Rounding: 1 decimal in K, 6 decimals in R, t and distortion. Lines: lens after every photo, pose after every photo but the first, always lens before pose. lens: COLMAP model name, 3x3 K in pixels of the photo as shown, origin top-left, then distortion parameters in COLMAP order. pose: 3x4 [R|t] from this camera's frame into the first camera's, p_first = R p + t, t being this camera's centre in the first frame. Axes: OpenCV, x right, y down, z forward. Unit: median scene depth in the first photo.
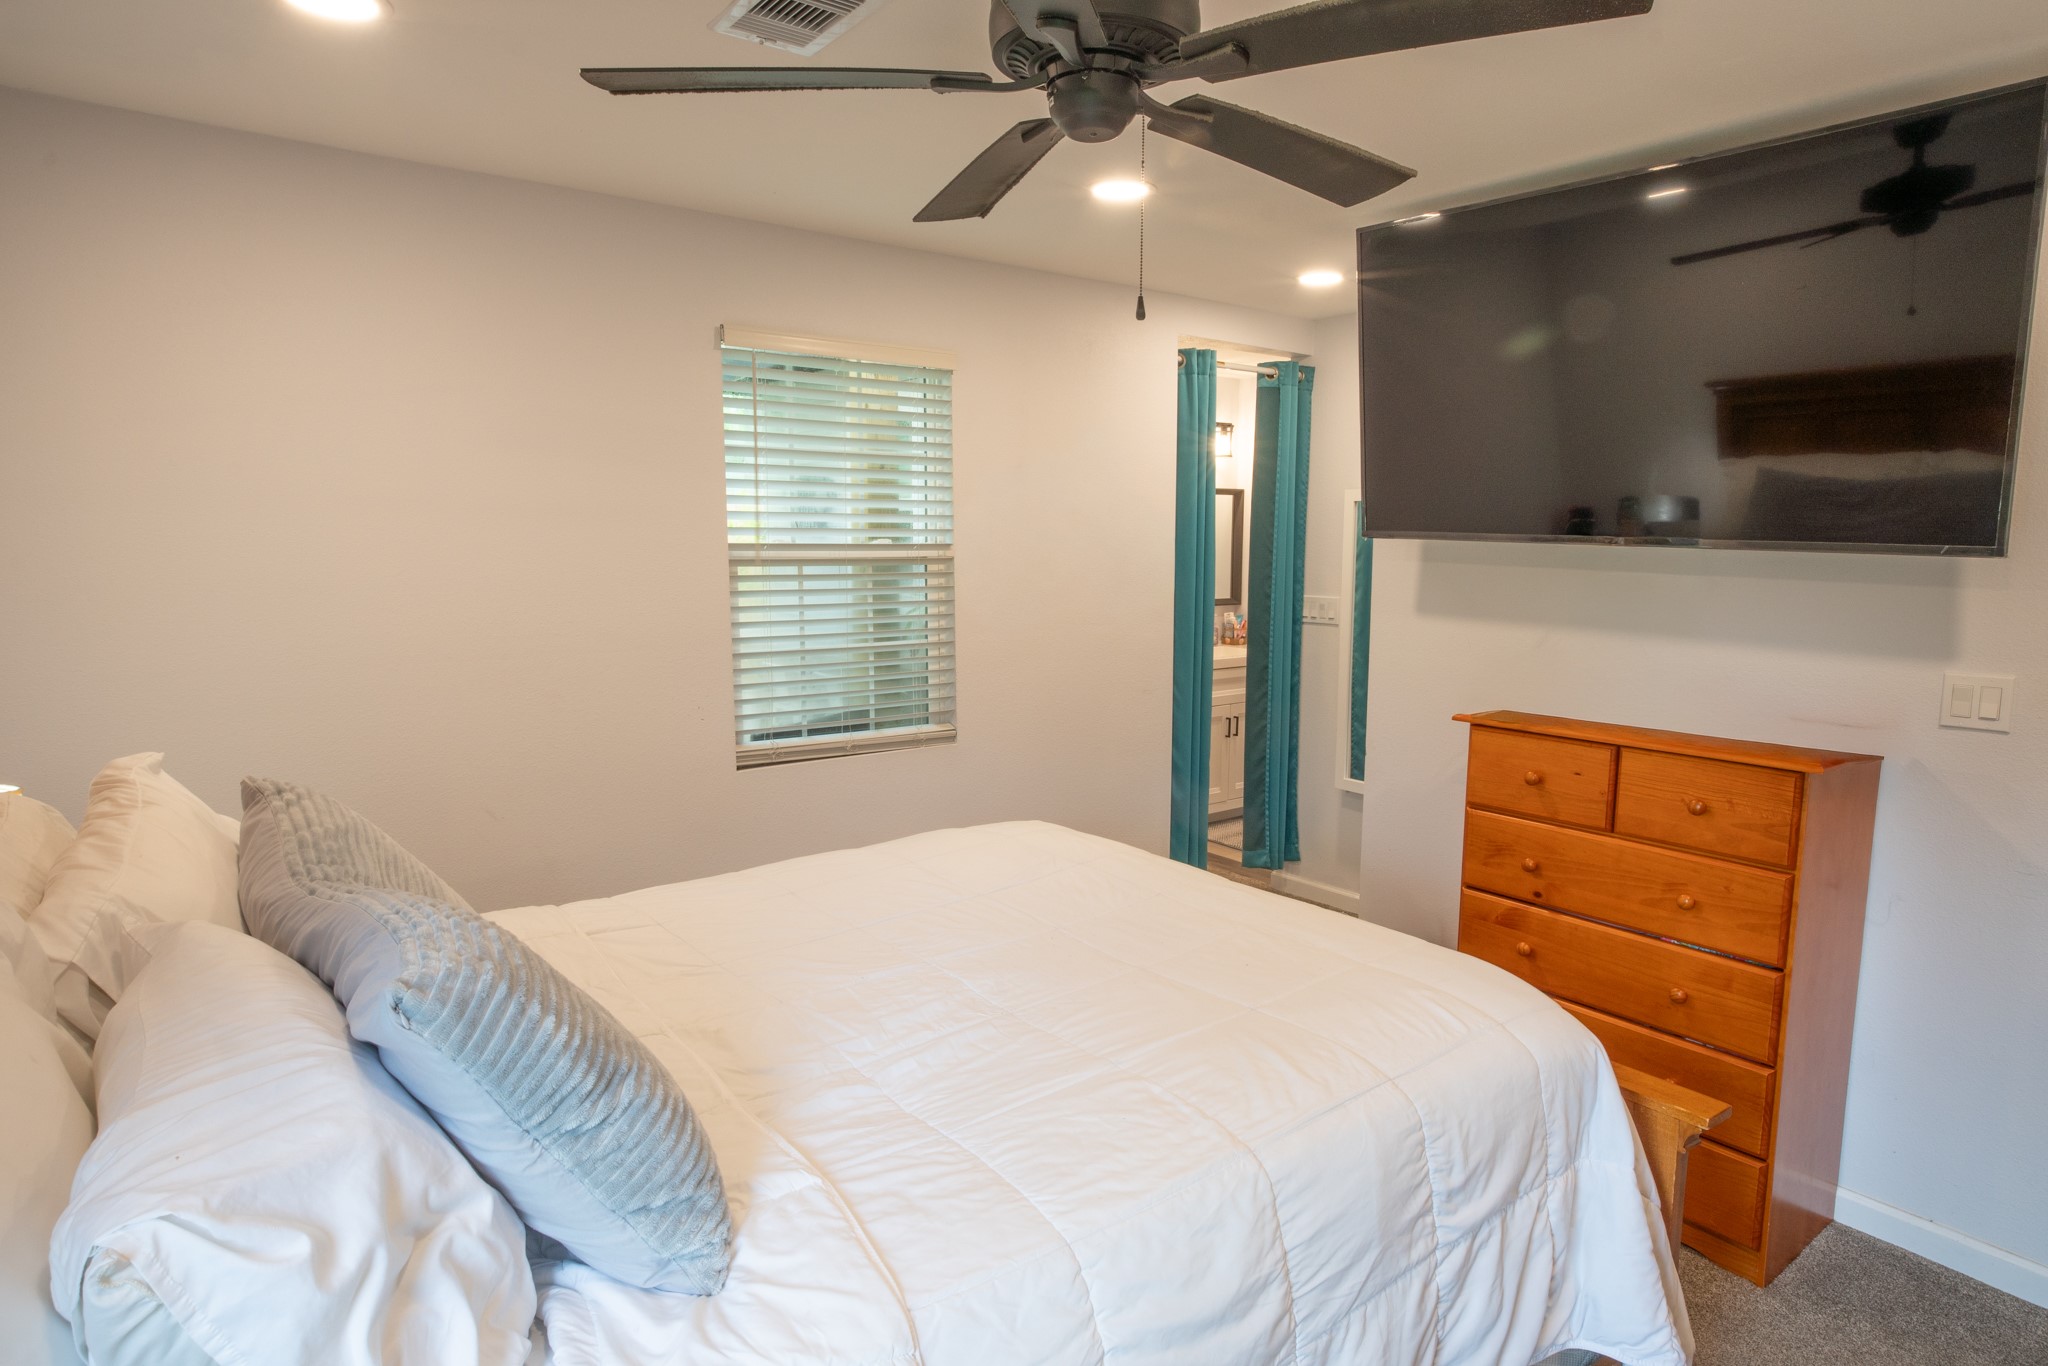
lens RADIAL K [[1165.1, 0, 1025.4], [0, 1165.1, 683.3], [0, 0, 1]] dist [-0.017871, 0.007157]
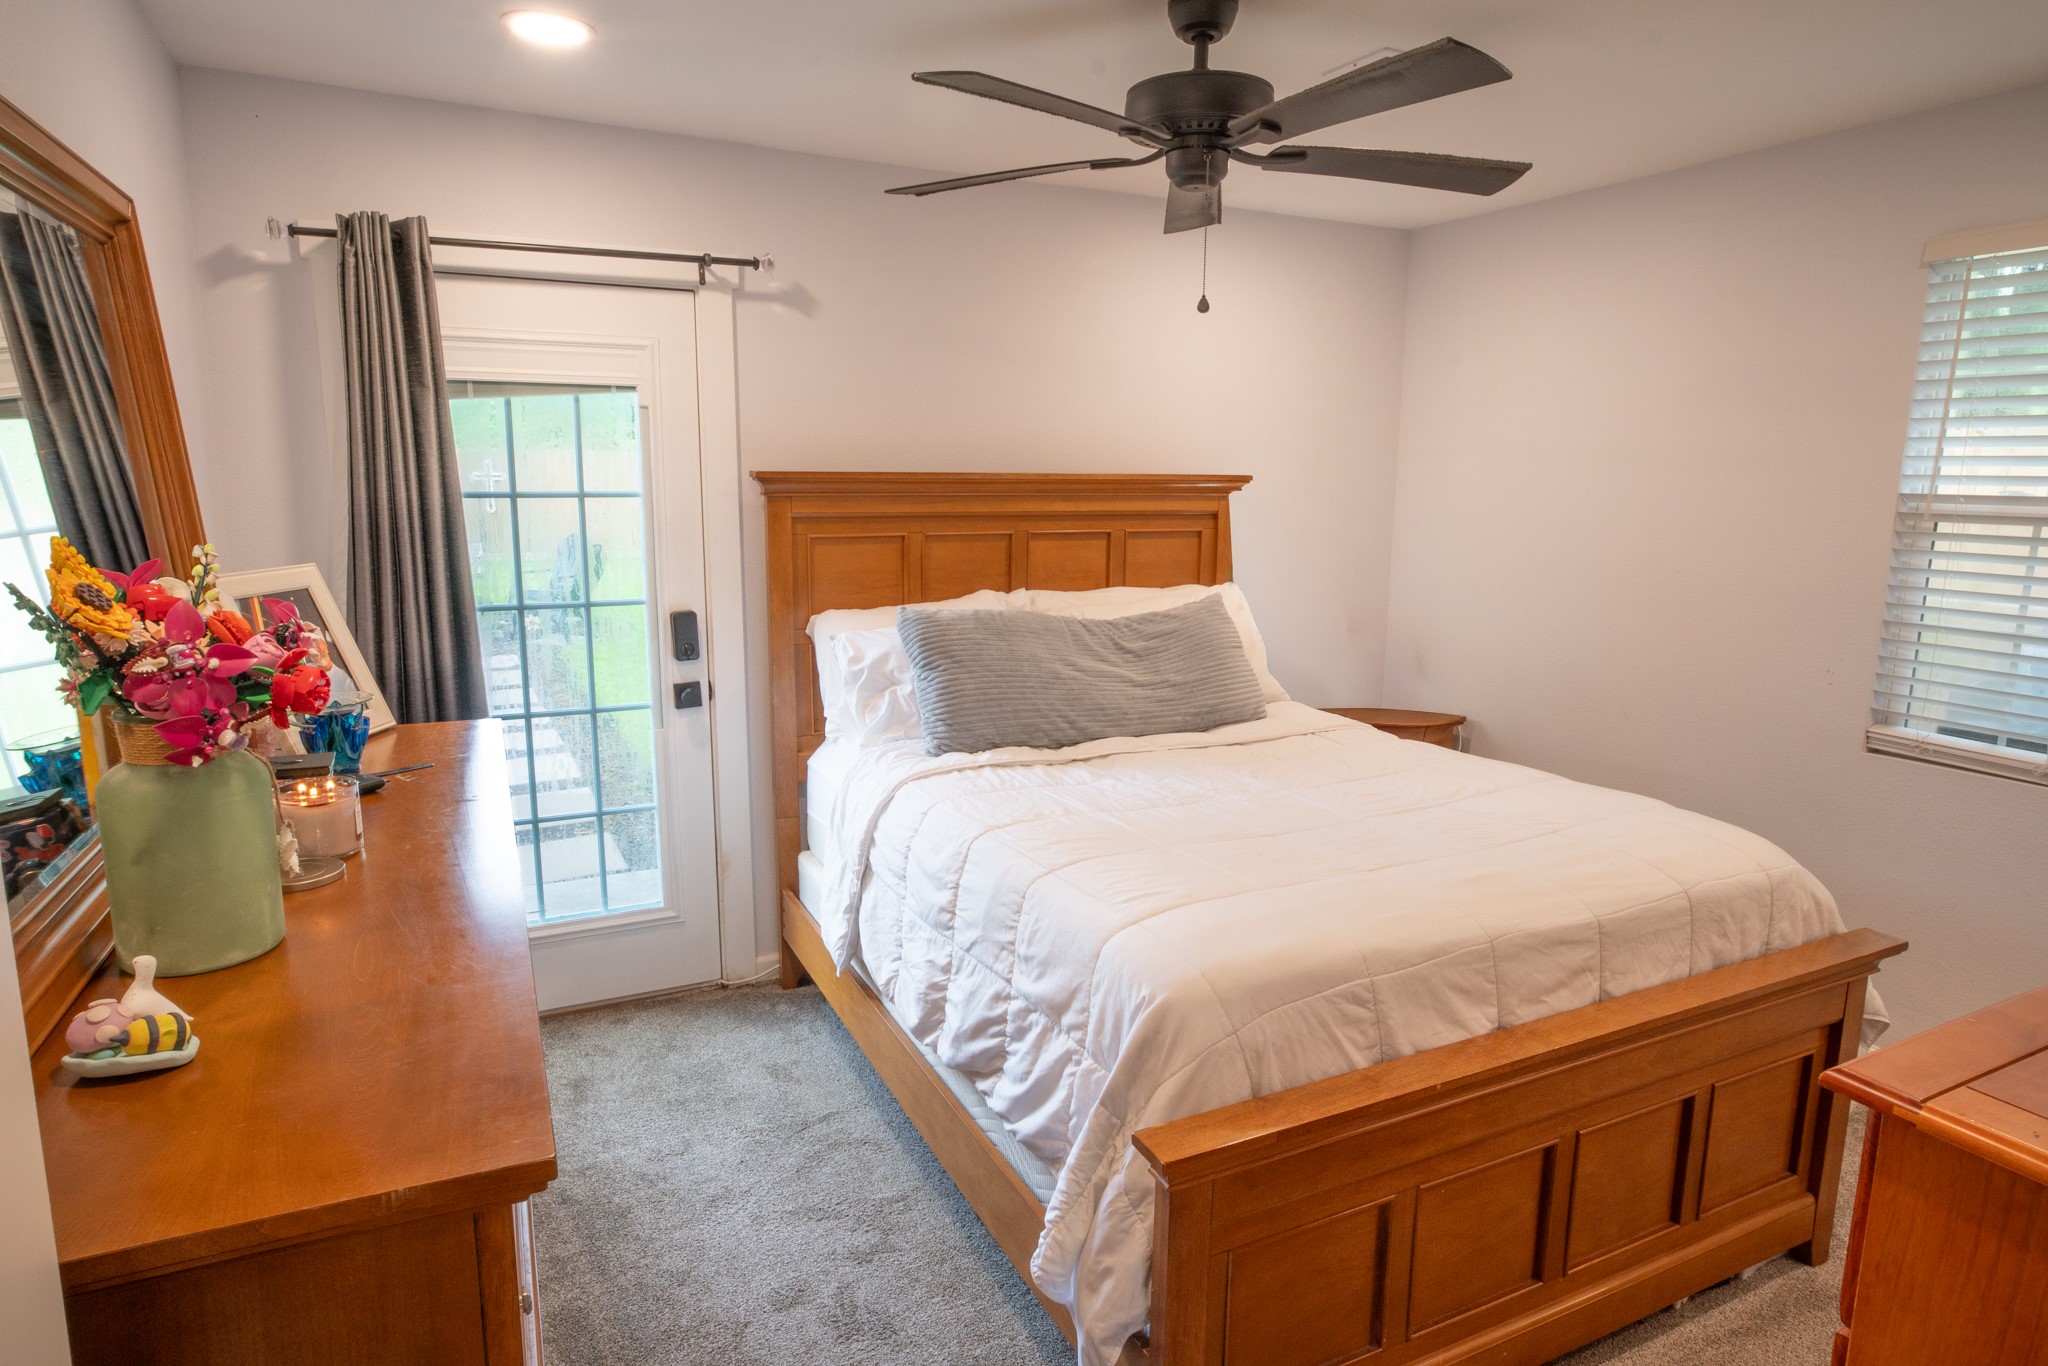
lens RADIAL K [[1165.1, 0, 1021.8], [0, 1165.1, 681.0], [0, 0, 1]] dist [-0.017871, 0.007157]
pose [[-0.191522, 0.167462, -0.967097, 0.686029], [-0.133908, 0.971665, 0.194772, -0.060015], [0.972311, 0.166805, -0.163671, 0.491748]]
